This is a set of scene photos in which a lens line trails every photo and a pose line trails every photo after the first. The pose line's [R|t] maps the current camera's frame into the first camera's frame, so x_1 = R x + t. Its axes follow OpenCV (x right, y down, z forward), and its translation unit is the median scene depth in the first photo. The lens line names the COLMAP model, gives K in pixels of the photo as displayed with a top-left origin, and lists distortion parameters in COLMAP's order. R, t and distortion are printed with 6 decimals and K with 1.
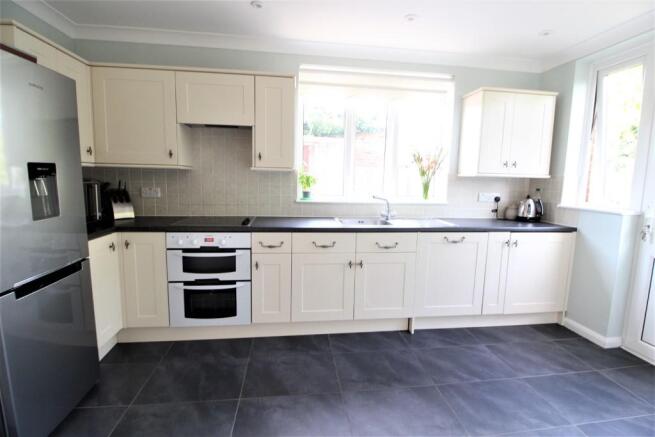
lens RADIAL K [[306.8, 0, 328.5], [0, 306.8, 216.7], [0, 0, 1]] dist [-0.020021, -0.001835]
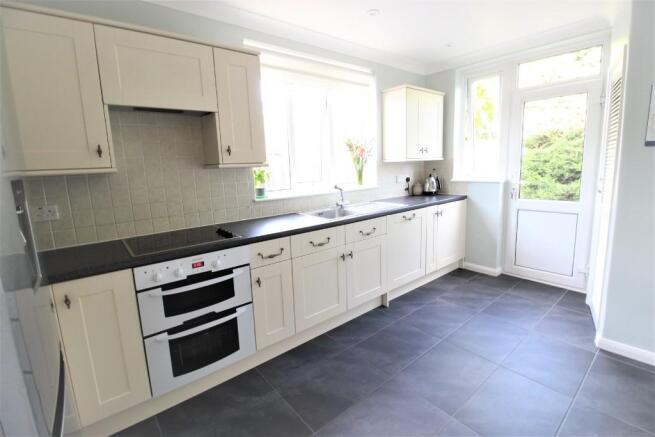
lens RADIAL K [[306.8, 0, 327.3], [0, 306.8, 216.2], [0, 0, 1]] dist [-0.020021, -0.001835]
pose [[0.837921, -0.144575, 0.526294, -0.458369], [0.124217, 0.989488, 0.074048, -0.053017], [-0.531468, 0.003328, 0.847072, 0.180849]]
